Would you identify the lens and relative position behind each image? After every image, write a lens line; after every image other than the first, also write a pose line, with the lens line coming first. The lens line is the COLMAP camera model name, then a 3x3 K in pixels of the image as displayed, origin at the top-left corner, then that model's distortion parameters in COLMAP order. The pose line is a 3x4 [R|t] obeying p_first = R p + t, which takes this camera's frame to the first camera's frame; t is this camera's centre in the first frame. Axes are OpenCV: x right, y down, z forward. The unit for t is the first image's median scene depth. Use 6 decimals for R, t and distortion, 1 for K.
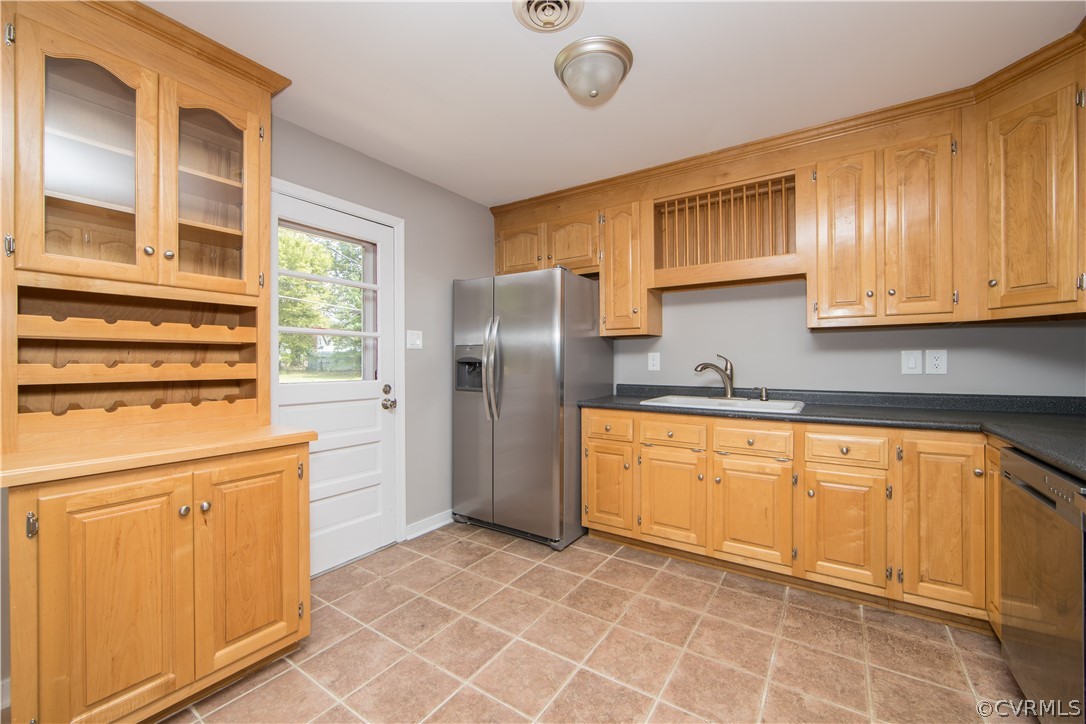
lens RADIAL K [[435.3, 0, 544.1], [0, 435.3, 363.2], [0, 0, 1]] dist [-0.010142, 0.000640]
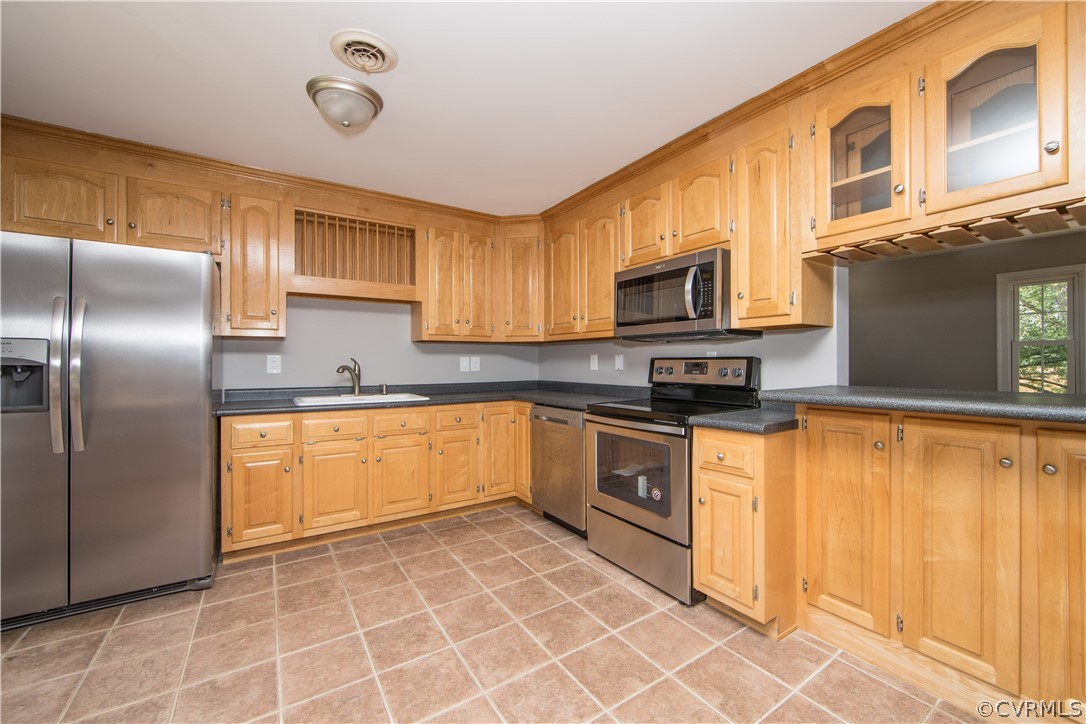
lens RADIAL K [[430.9, 0, 546.4], [0, 430.9, 362.0], [0, 0, 1]] dist [-0.009116, 0.000563]
pose [[0.386719, 0.004231, 0.922188, -0.545382], [0.006147, 0.999955, -0.007166, 0.002826], [-0.922177, 0.008440, 0.386675, 0.079014]]
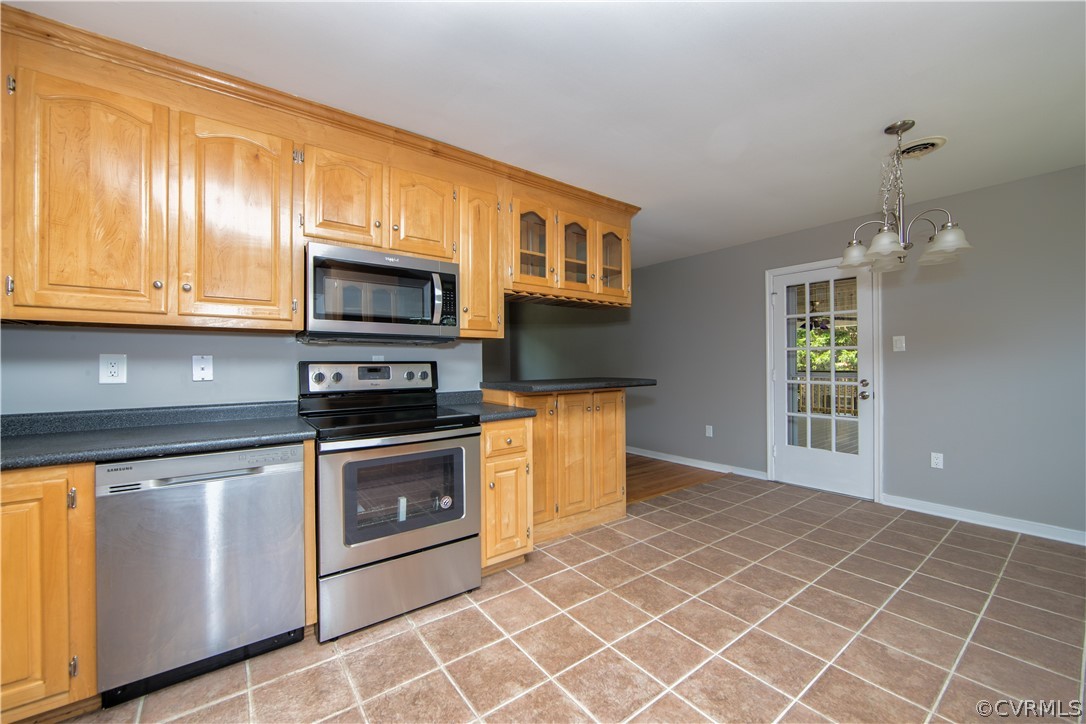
lens RADIAL K [[430.9, 0, 546.4], [0, 430.9, 362.0], [0, 0, 1]] dist [-0.009116, 0.000563]
pose [[-0.945502, 0.011194, 0.325423, -0.092190], [0.012340, 0.999923, 0.001459, -0.009695], [-0.325382, 0.005395, -0.945567, 1.003484]]
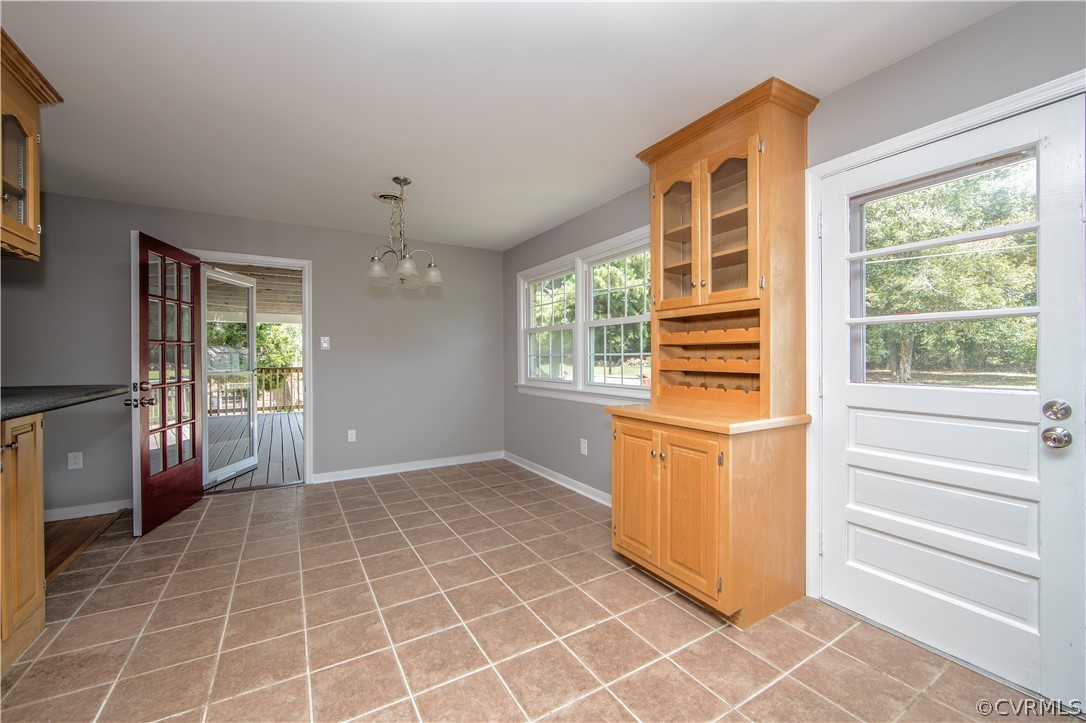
lens RADIAL K [[432.1, 0, 543.0], [0, 432.1, 361.5], [0, 0, 1]] dist [-0.008916, 0.000189]
pose [[-0.427209, 0.014020, -0.904044, 0.440570], [-0.000234, 0.999878, 0.015617, -0.009677], [0.904153, 0.006884, -0.427154, 0.763562]]
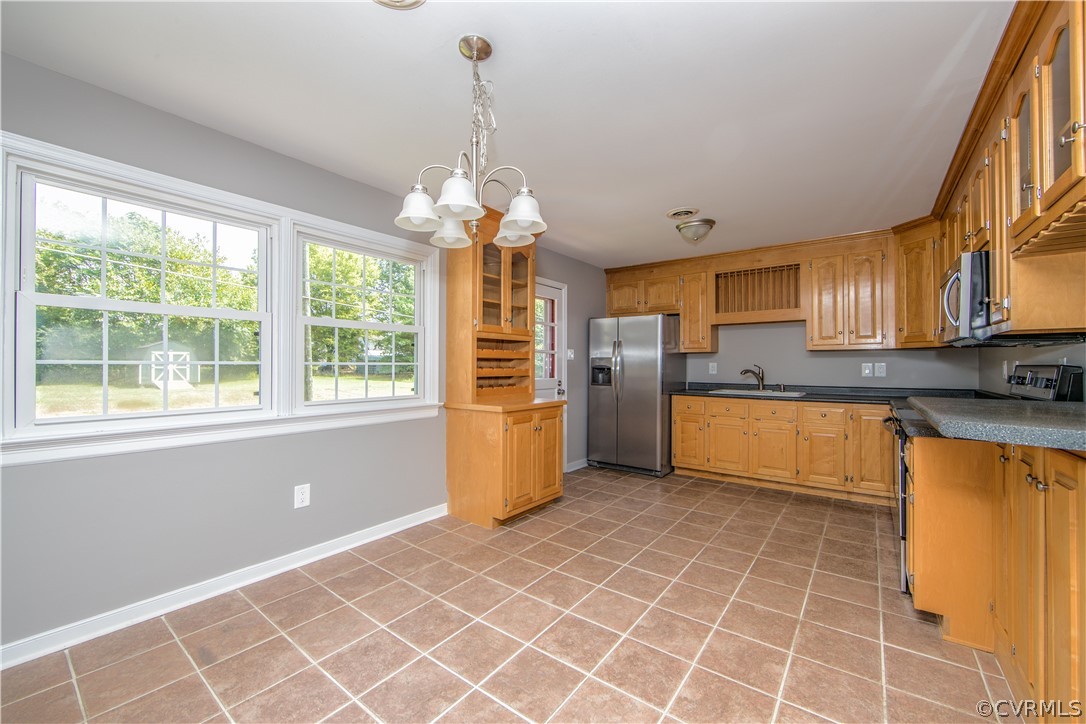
lens RADIAL K [[430.9, 0, 546.4], [0, 430.9, 362.0], [0, 0, 1]] dist [-0.009116, 0.000563]
pose [[0.998581, 0.006456, -0.052859, -0.376402], [-0.007170, 0.999885, -0.013327, -0.001870], [0.052767, 0.013687, 0.998513, -0.839664]]
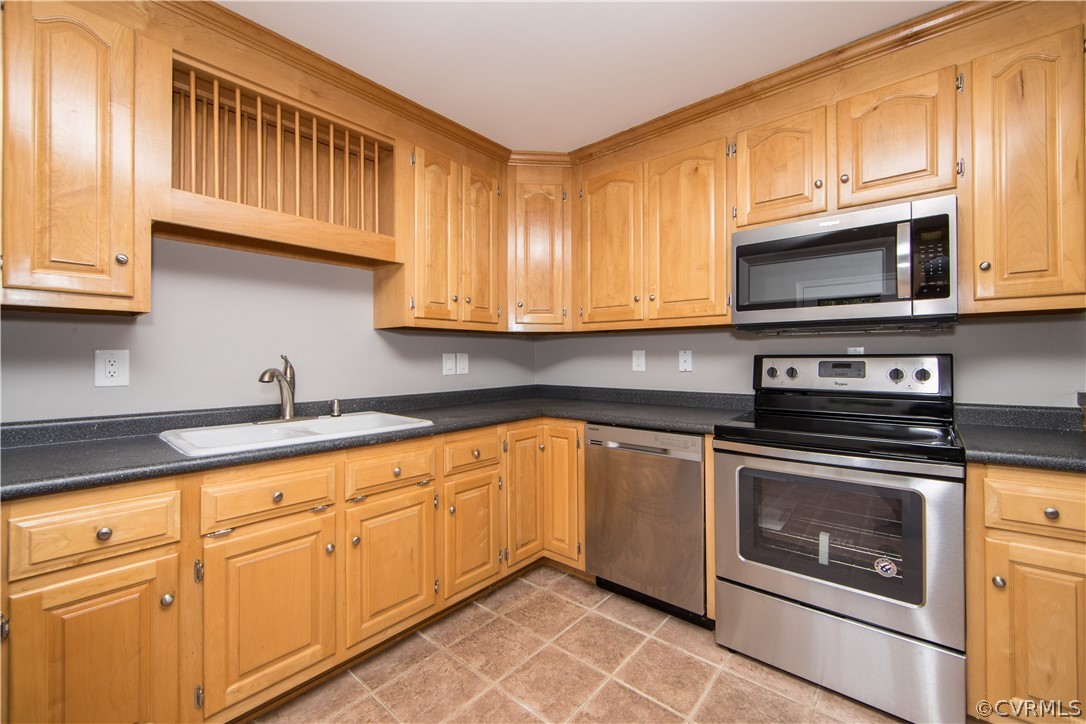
lens RADIAL K [[437.4, 0, 557.1], [0, 437.4, 356.0], [0, 0, 1]] dist [-0.008239, 0.000358]
pose [[0.103738, 0.009407, 0.994560, -0.246027], [0.009935, 0.999896, -0.010494, -0.009054], [-0.994555, 0.010970, 0.103633, 0.609071]]
